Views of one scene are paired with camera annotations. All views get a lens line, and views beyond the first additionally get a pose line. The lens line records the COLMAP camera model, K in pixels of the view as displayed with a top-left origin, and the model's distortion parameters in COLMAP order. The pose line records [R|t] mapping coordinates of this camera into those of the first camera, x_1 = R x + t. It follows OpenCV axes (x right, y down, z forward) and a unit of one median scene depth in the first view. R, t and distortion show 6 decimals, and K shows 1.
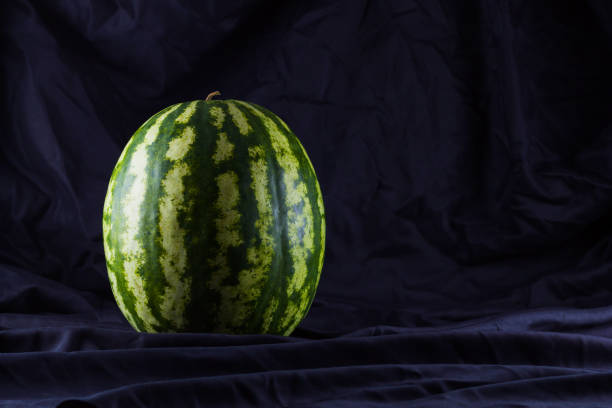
lens RADIAL K [[2522.6, 0, 306.0], [0, 2522.6, 204.0], [0, 0, 1]] dist [0.073265, -0.075357]
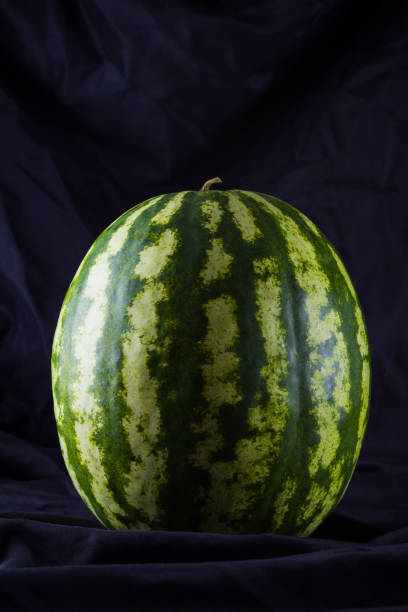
lens RADIAL K [[2522.6, 0, 204.0], [0, 2522.6, 306.0], [0, 0, 1]] dist [0.073265, -0.075357]
pose [[0.994529, 0.006946, -0.104234, 0.035737], [-0.005362, 0.999866, 0.015473, -0.020520], [0.104328, -0.014830, 0.994432, 0.313072]]
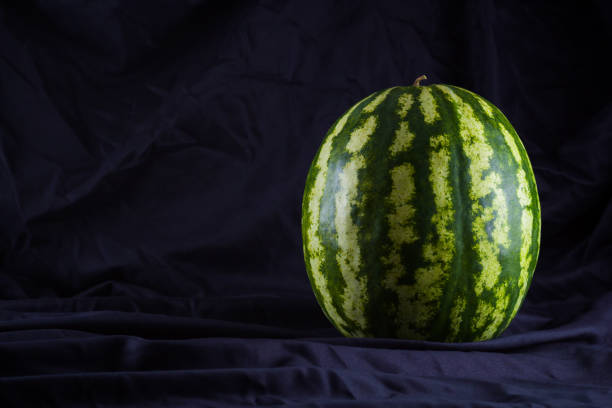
lens RADIAL K [[2522.6, 0, 306.0], [0, 2522.6, 204.0], [0, 0, 1]] dist [0.073265, -0.075357]
pose [[0.935106, -0.010969, -0.354198, 0.266623], [0.021110, 0.999470, 0.024778, -0.021746], [0.353738, -0.030647, 0.934842, 0.105982]]
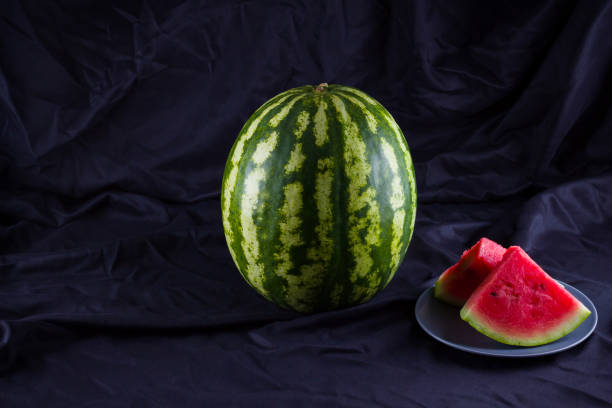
lens RADIAL K [[2522.6, 0, 306.0], [0, 2522.6, 204.0], [0, 0, 1]] dist [0.073265, -0.075357]
pose [[0.895674, 0.167950, -0.411777, 0.448514], [-0.002853, 0.928095, 0.372331, -0.431478], [0.444701, -0.332313, 0.831751, 0.037598]]
